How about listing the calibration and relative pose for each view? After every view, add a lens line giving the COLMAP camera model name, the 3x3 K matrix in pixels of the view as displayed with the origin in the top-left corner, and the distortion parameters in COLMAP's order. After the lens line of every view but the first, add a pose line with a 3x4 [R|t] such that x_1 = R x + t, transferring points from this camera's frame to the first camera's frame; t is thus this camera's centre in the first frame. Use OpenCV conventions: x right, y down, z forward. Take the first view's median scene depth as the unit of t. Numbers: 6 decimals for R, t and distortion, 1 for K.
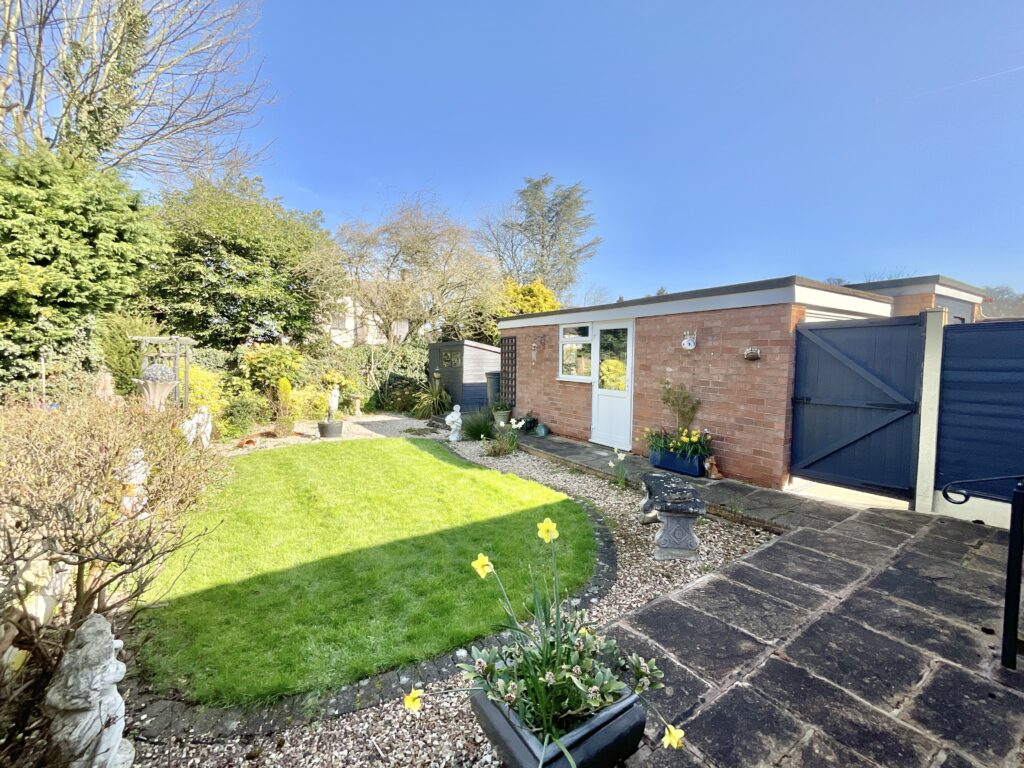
lens RADIAL K [[417.3, 0, 516.4], [0, 417.3, 384.4], [0, 0, 1]] dist [-0.003370, 0.000173]
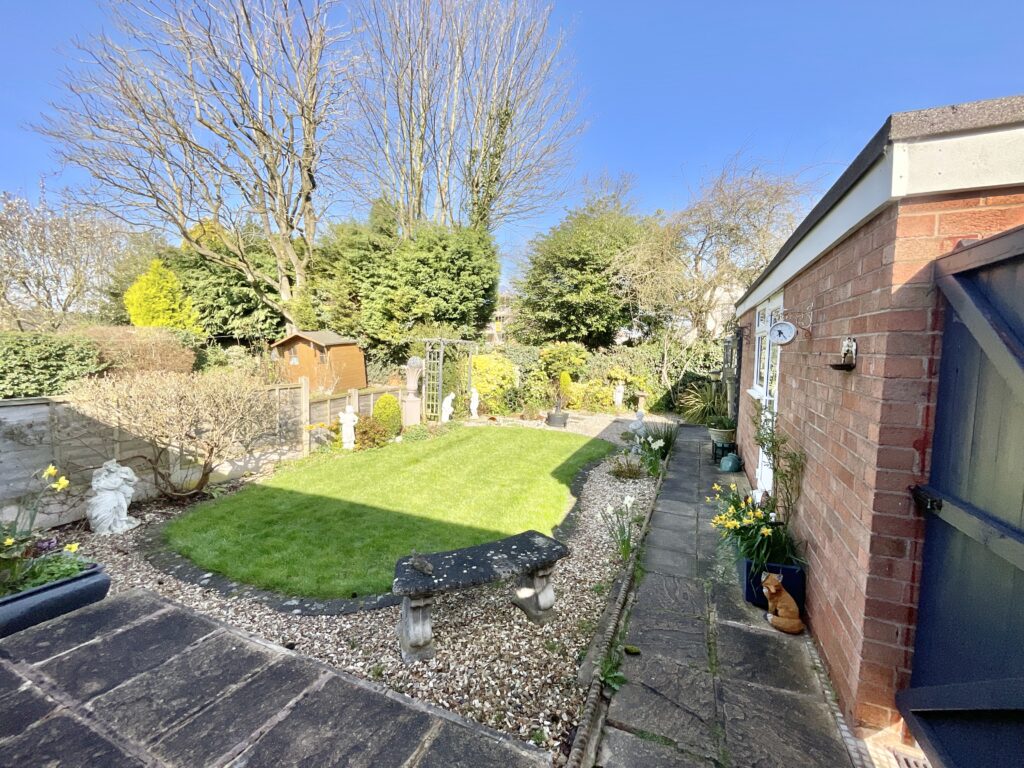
lens RADIAL K [[417.3, 0, 507.2], [0, 417.3, 387.4], [0, 0, 1]] dist [-0.003370, 0.000173]
pose [[0.543635, 0.077250, -0.835759, 0.439550], [-0.065849, 0.996612, 0.049285, -0.024327], [0.836735, 0.028241, 0.546880, 0.319885]]
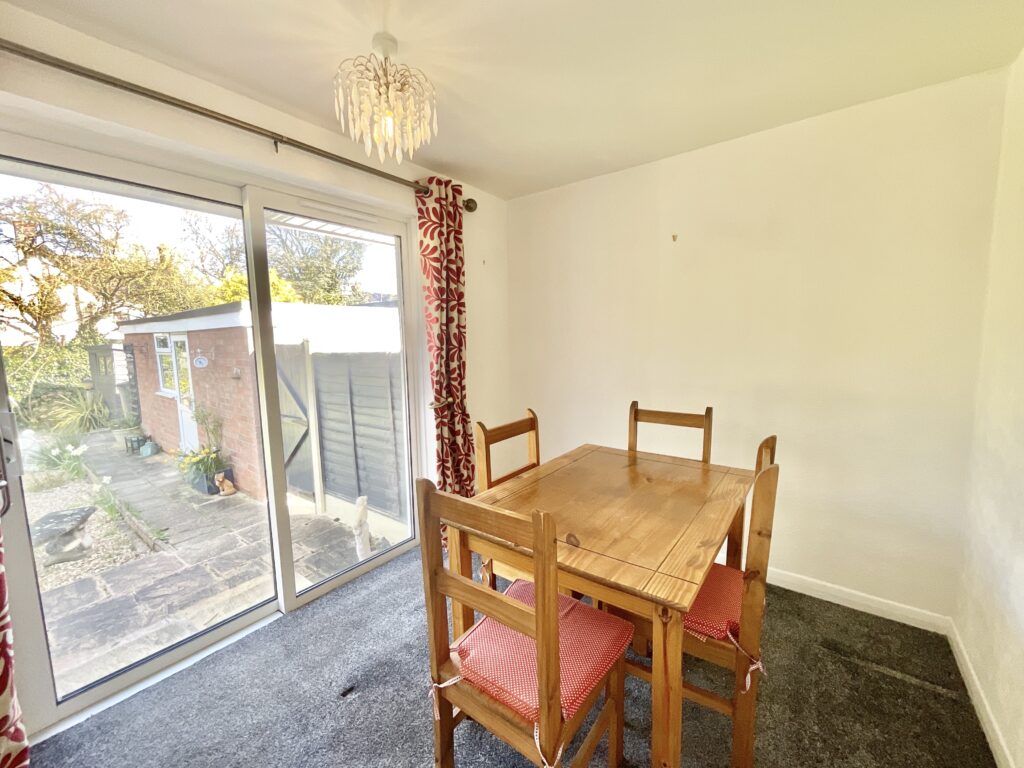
lens RADIAL K [[417.3, 0, 516.3], [0, 417.3, 381.1], [0, 0, 1]] dist [-0.003370, 0.000173]
pose [[0.939543, -0.055151, 0.337959, 0.528806], [0.045160, 0.998281, 0.037359, -0.036827], [-0.339439, -0.019838, 0.940419, -0.124045]]
